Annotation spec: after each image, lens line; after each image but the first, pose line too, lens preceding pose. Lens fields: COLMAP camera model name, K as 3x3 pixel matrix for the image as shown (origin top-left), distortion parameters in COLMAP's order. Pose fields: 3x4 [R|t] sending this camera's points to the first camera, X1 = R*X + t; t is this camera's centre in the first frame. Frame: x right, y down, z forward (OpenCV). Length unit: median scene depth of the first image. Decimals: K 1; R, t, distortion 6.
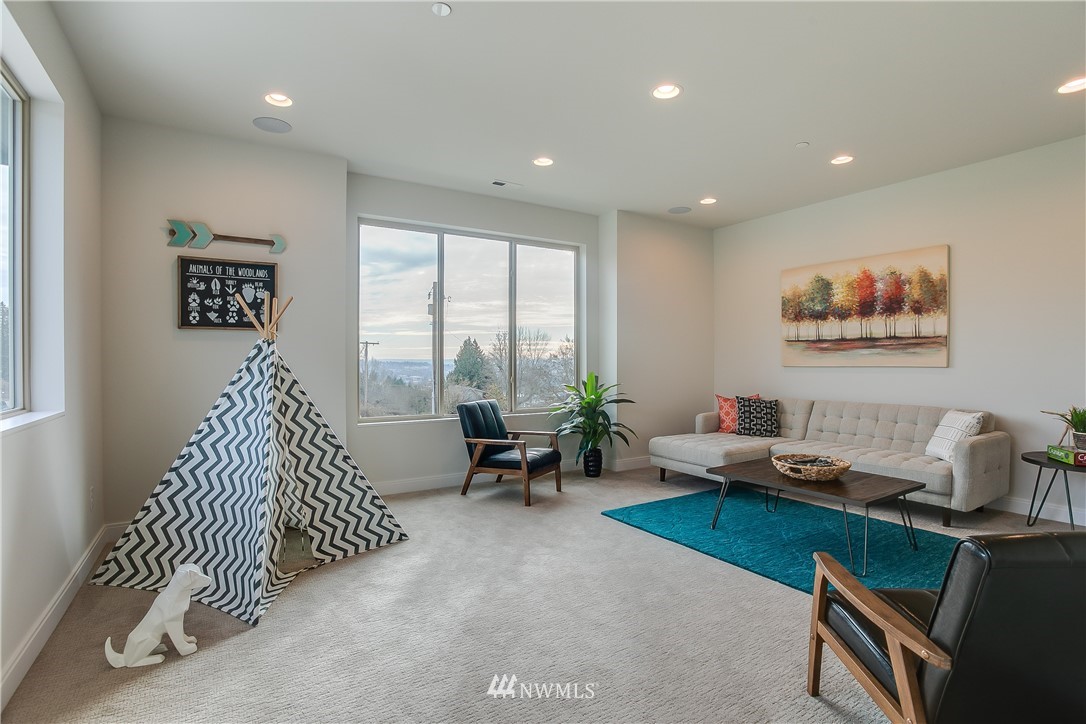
lens RADIAL K [[553.5, 0, 536.3], [0, 553.5, 364.2], [0, 0, 1]] dist [-0.064944, 0.030910]
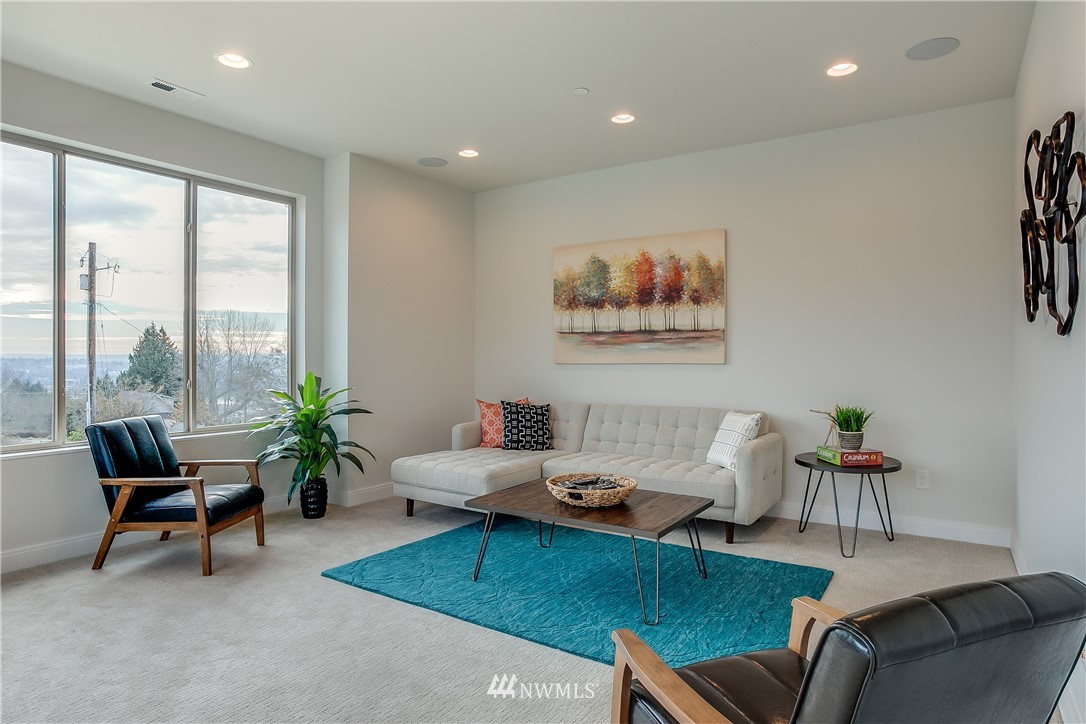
lens RADIAL K [[553.5, 0, 536.3], [0, 553.5, 364.2], [0, 0, 1]] dist [-0.064944, 0.030910]
pose [[0.913283, -0.005471, 0.407290, 0.085775], [0.002157, 0.999961, 0.008597, -0.002179], [-0.407321, -0.006973, 0.913259, 0.253135]]
